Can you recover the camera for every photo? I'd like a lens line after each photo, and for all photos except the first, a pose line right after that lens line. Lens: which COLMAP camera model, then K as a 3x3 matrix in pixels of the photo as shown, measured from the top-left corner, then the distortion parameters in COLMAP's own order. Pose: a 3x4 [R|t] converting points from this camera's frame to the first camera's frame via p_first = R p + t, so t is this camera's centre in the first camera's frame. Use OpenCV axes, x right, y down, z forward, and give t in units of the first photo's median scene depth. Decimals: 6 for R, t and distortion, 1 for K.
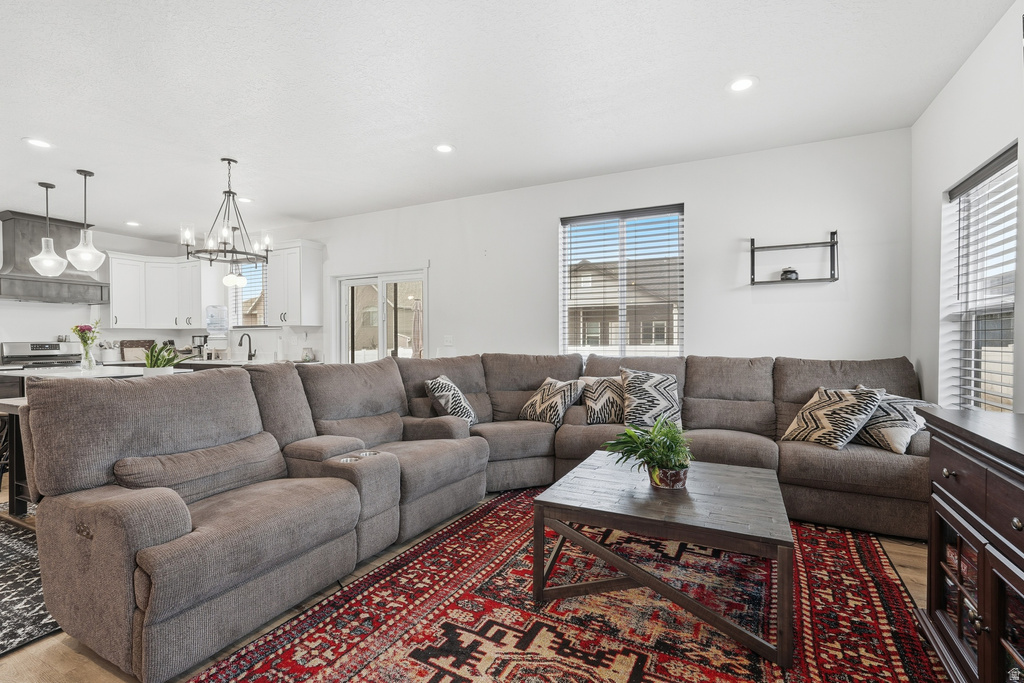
lens RADIAL K [[457.4, 0, 515.6], [0, 457.4, 346.3], [0, 0, 1]] dist [-0.005394, 0.004296]
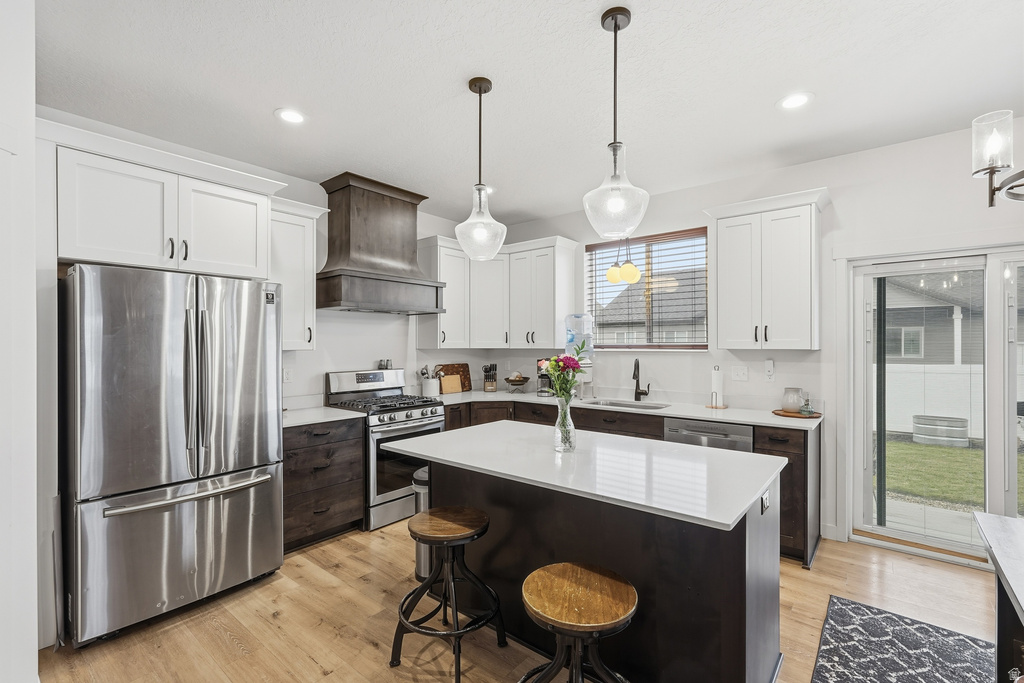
lens RADIAL K [[457.4, 0, 519.3], [0, 457.4, 343.2], [0, 0, 1]] dist [-0.005394, 0.004296]
pose [[0.974635, 0.005426, -0.223737, -1.082571], [-0.009316, 0.999823, -0.016336, -0.066205], [0.223609, 0.018006, 0.974513, 0.630358]]
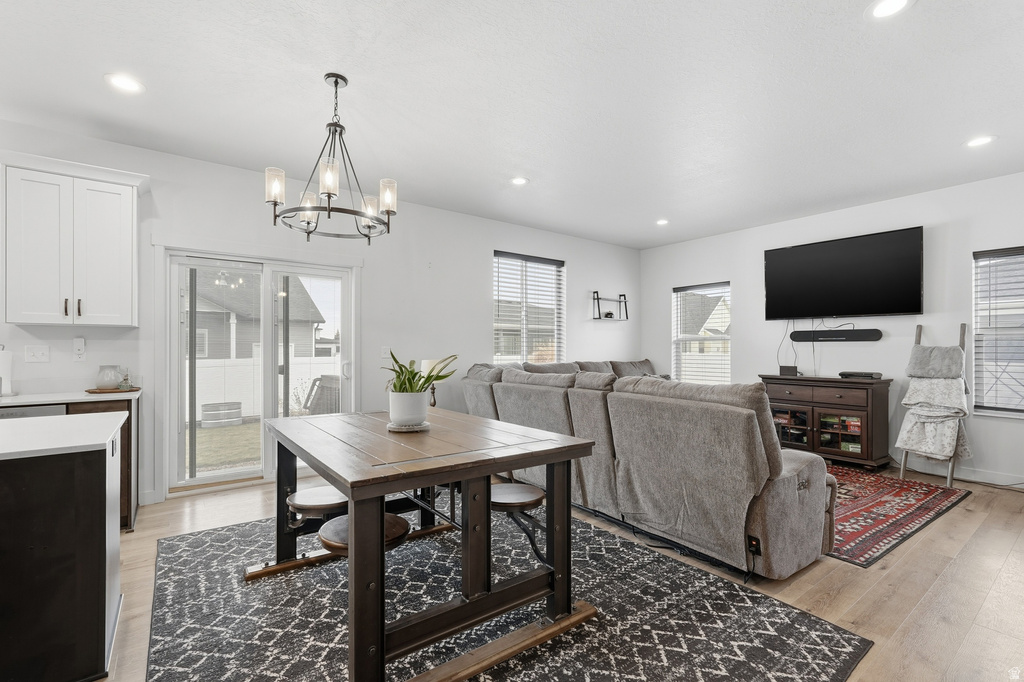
lens RADIAL K [[457.4, 0, 511.9], [0, 457.4, 347.0], [0, 0, 1]] dist [-0.005394, 0.004296]
pose [[0.460086, 0.007132, 0.887846, -1.191616], [0.013261, 0.999801, -0.014903, -0.008759], [-0.887775, 0.018631, 0.459900, 0.515921]]
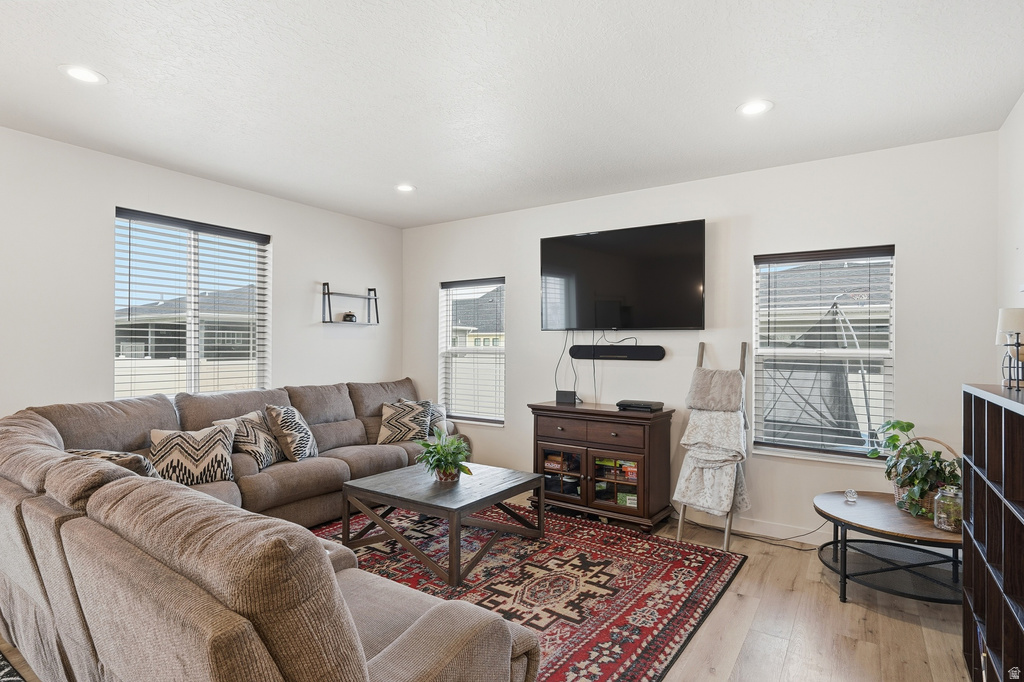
lens RADIAL K [[523.7, 0, 505.8], [0, 523.7, 346.5], [0, 0, 1]] dist [0.000216, 0.001836]
pose [[0.154708, 0.003597, 0.987954, -0.777648], [0.011642, 0.999917, -0.005464, -0.062840], [-0.987892, 0.012347, 0.154653, 0.347447]]
